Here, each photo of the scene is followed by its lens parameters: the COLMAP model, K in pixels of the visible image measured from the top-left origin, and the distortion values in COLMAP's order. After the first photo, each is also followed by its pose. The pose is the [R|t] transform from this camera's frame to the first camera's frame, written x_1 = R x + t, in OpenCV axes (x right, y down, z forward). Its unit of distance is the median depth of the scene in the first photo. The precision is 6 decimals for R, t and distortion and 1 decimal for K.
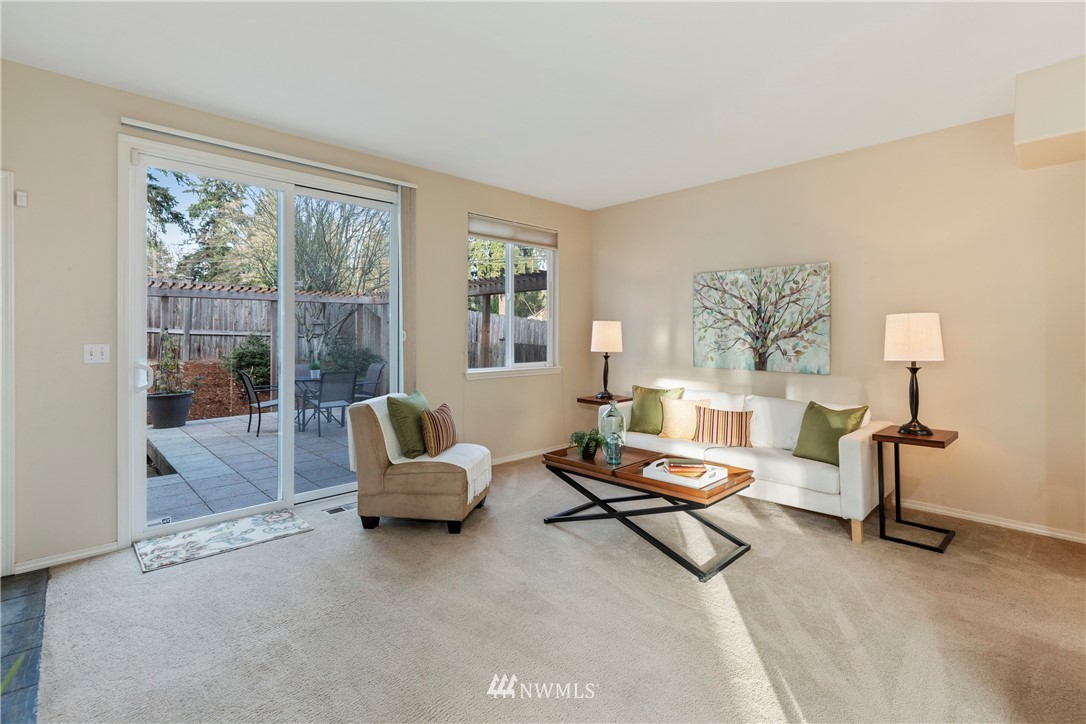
lens RADIAL K [[511.2, 0, 544.7], [0, 511.2, 332.5], [0, 0, 1]] dist [0.003366, -0.000261]
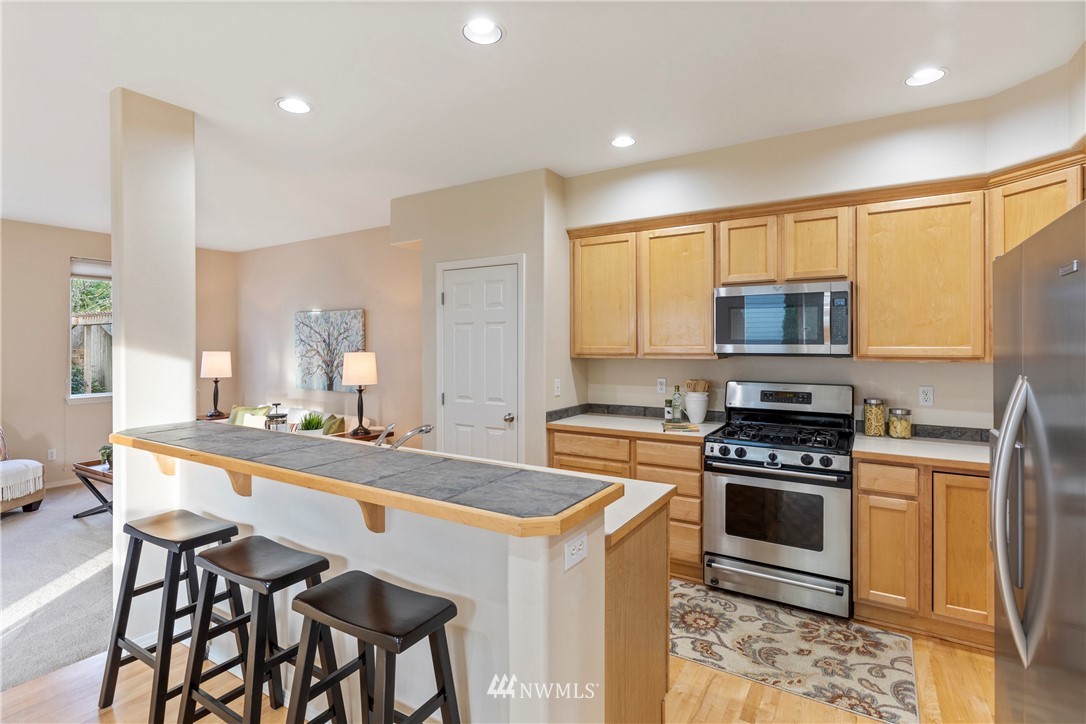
lens RADIAL K [[531.1, 0, 552.2], [0, 531.1, 344.2], [0, 0, 1]] dist [-0.005603, -0.000442]
pose [[0.966459, -0.002804, 0.256806, 0.618862], [0.001875, 0.999991, 0.003863, -0.046557], [-0.256815, -0.003252, 0.966455, -0.428811]]
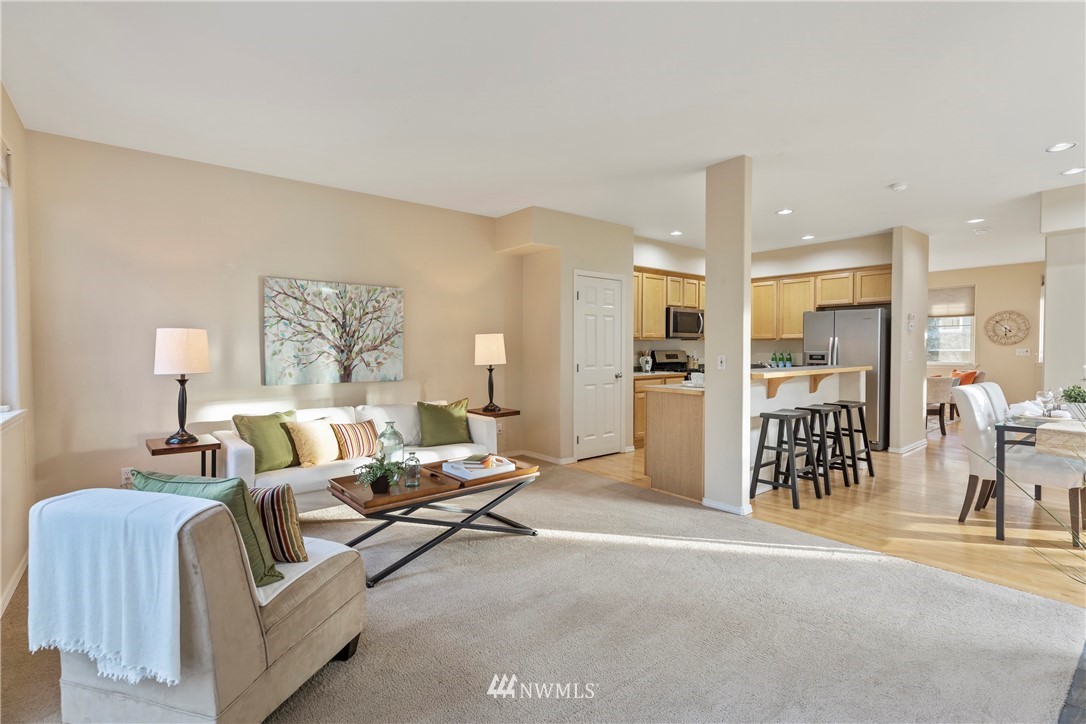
lens RADIAL K [[511.2, 0, 545.6], [0, 511.2, 362.9], [0, 0, 1]] dist [0.003366, -0.000261]
pose [[0.070706, -0.033629, 0.996930, -0.585034], [-0.002747, 0.999421, 0.033908, -0.001830], [-0.997493, -0.005136, 0.070572, 0.520779]]
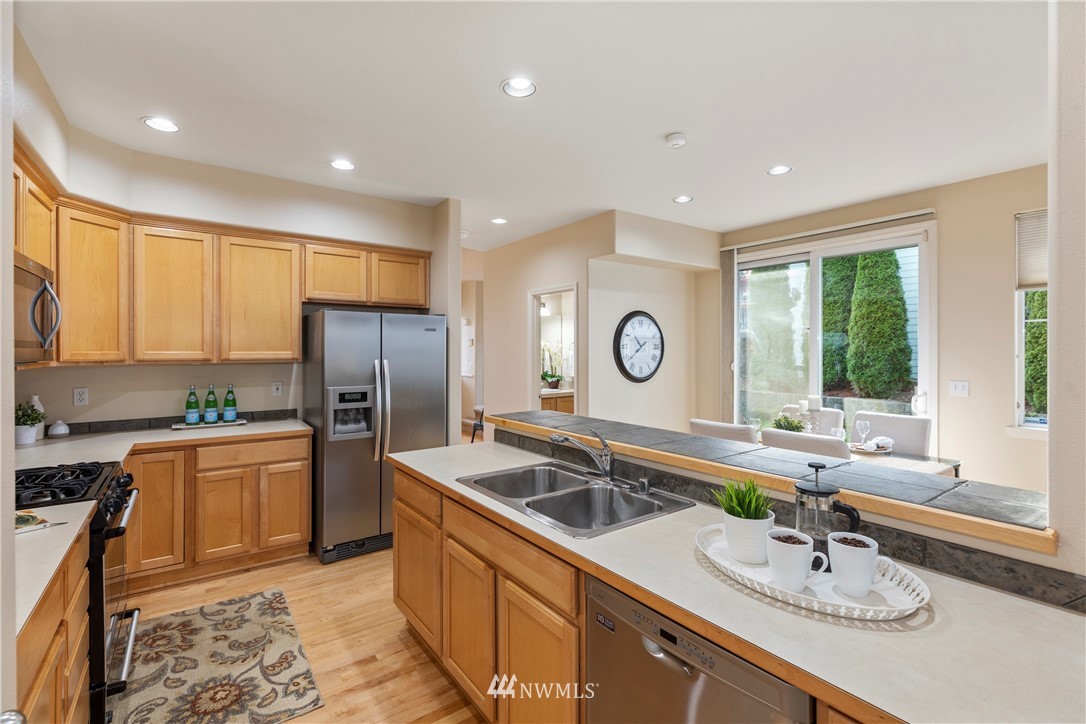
lens RADIAL K [[511.2, 0, 551.0], [0, 511.2, 349.7], [0, 0, 1]] dist [0.003366, -0.000261]
pose [[-0.993370, -0.002034, 0.114940, 0.584012], [-0.002946, 0.999966, -0.007763, -0.038431], [-0.114920, -0.008050, -0.993342, 0.590418]]
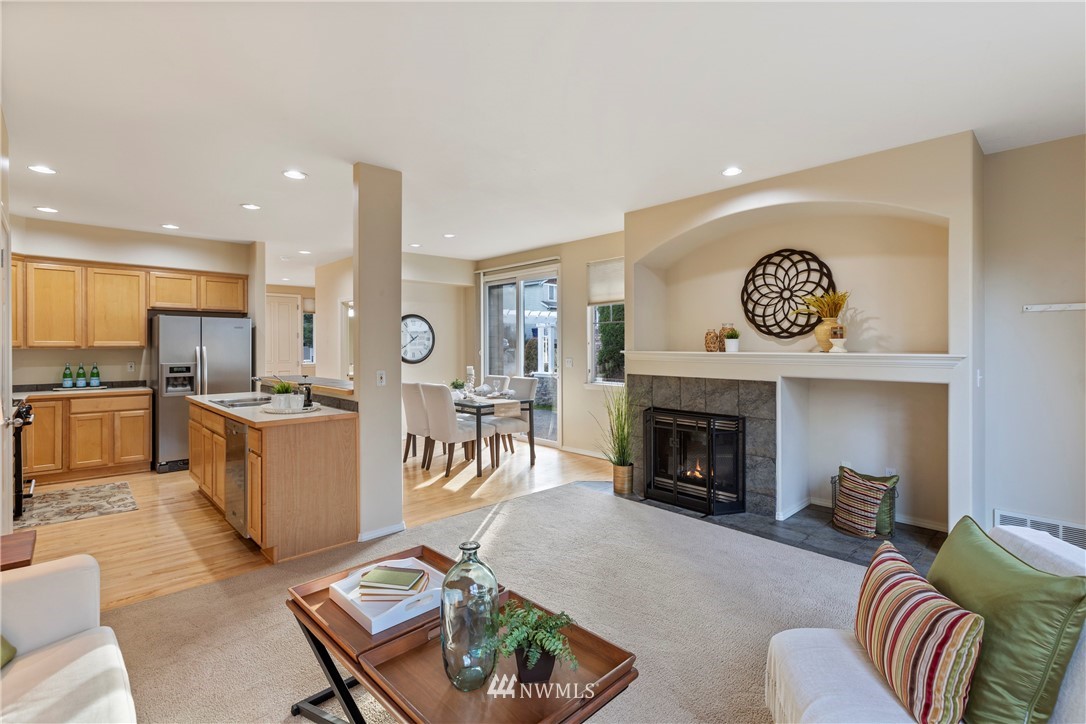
lens RADIAL K [[511.2, 0, 545.8], [0, 511.2, 344.0], [0, 0, 1]] dist [0.003366, -0.000261]
pose [[-0.999729, 0.000068, -0.023300, 0.092966], [0.000279, 0.999959, -0.009063, -0.022042], [0.023299, -0.009067, -0.999687, 1.139817]]
